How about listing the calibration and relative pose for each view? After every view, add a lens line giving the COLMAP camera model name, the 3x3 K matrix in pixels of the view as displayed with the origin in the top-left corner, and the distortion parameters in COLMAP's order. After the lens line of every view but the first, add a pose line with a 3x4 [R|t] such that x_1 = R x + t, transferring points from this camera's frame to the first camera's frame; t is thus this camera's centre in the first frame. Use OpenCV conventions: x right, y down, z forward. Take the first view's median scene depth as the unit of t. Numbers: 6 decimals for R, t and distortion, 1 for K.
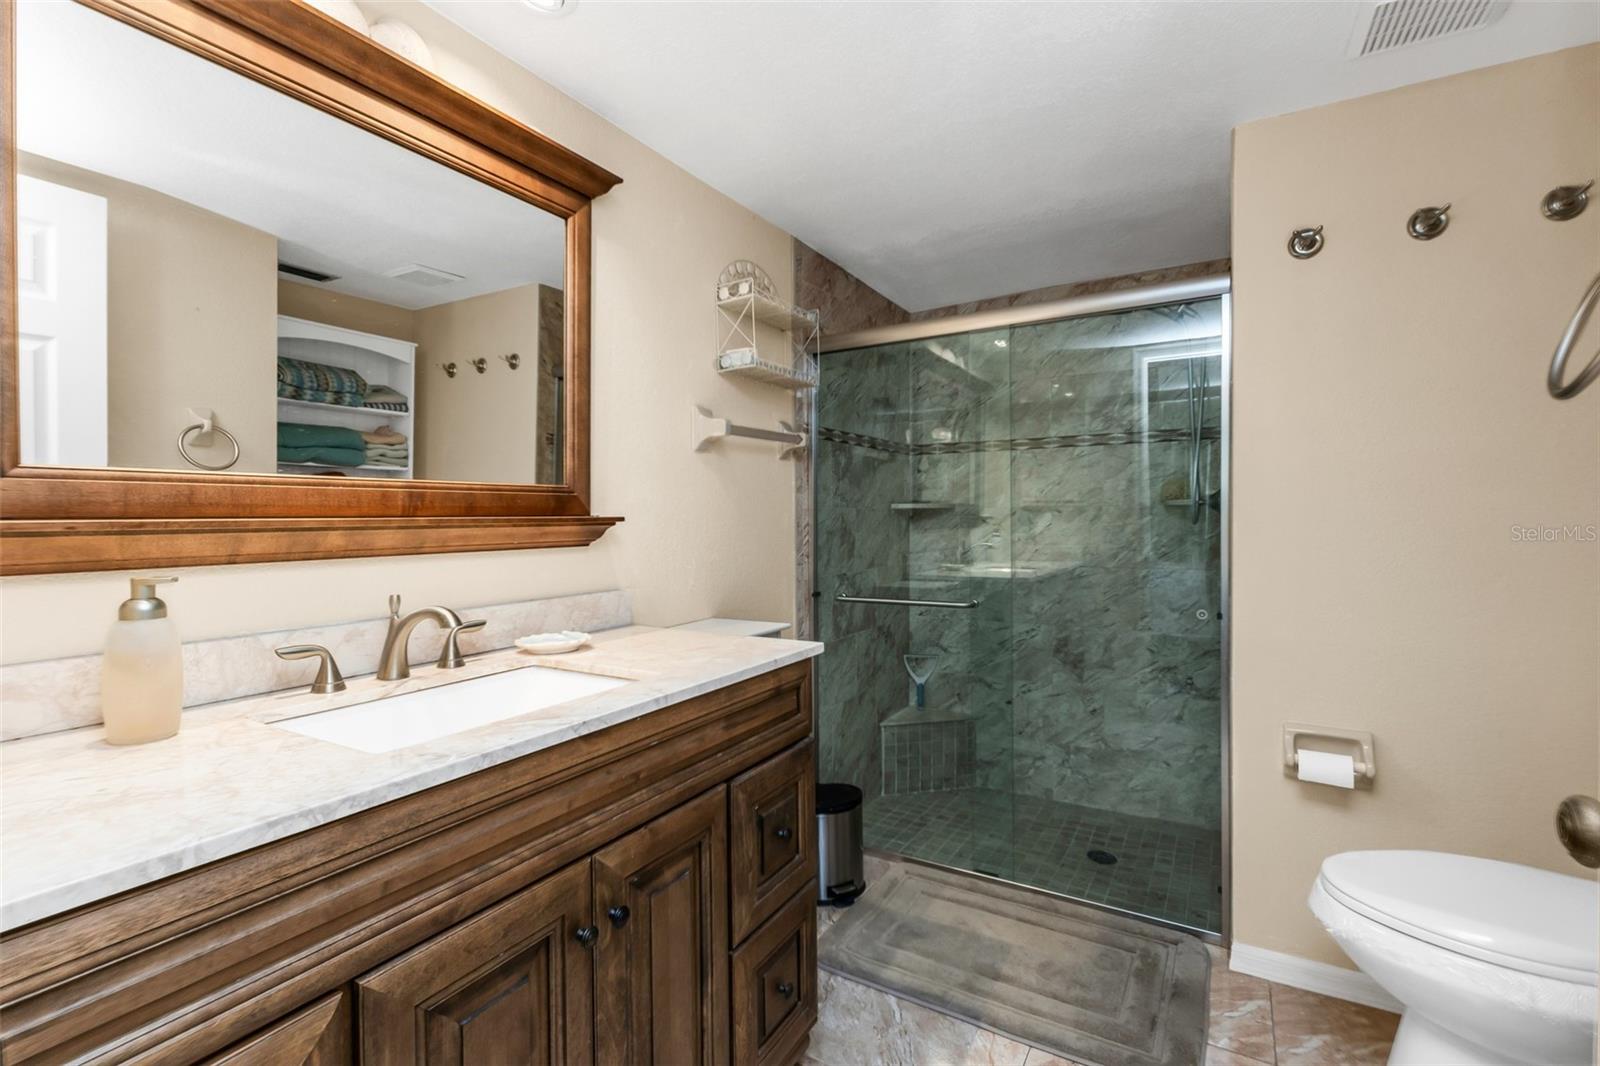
lens RADIAL K [[704.8, 0, 797.9], [0, 704.8, 522.9], [0, 0, 1]] dist [-0.000012, 0.000139]
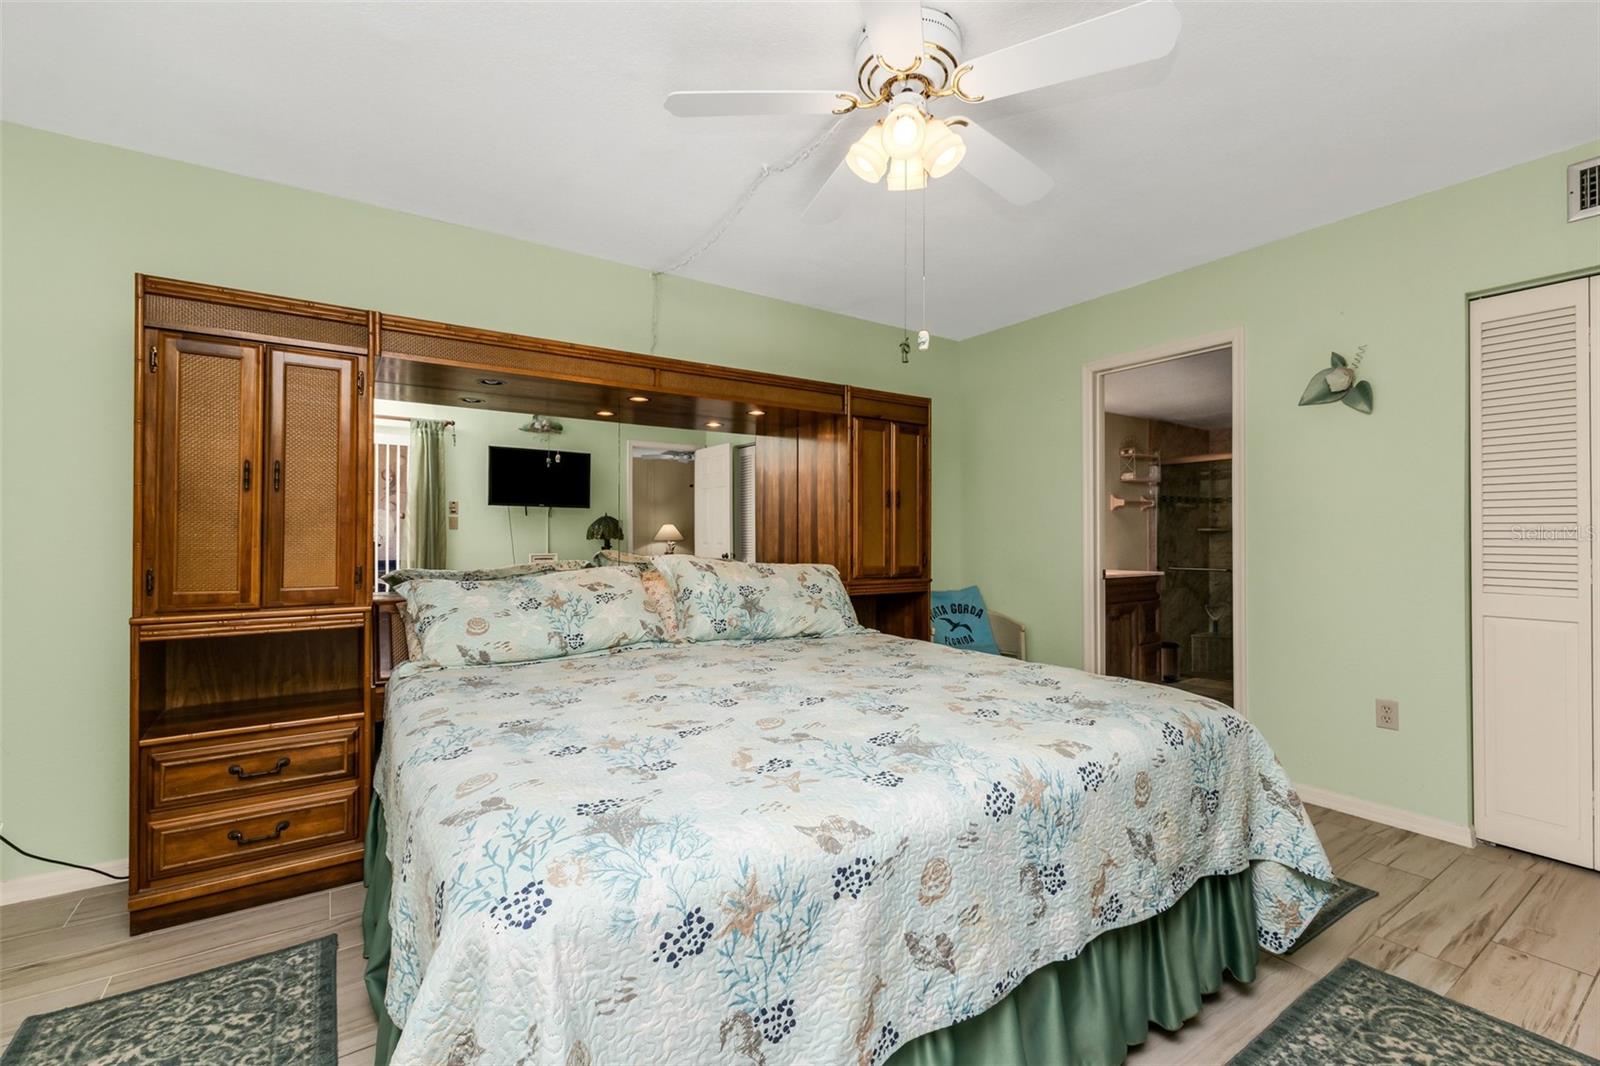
lens RADIAL K [[704.8, 0, 801.3], [0, 704.8, 527.5], [0, 0, 1]] dist [-0.000012, 0.000139]
pose [[0.913477, 0.004757, -0.406863, -0.088615], [-0.012002, 0.999812, -0.015256, 0.016294], [0.406714, 0.018819, 0.913362, -1.383766]]
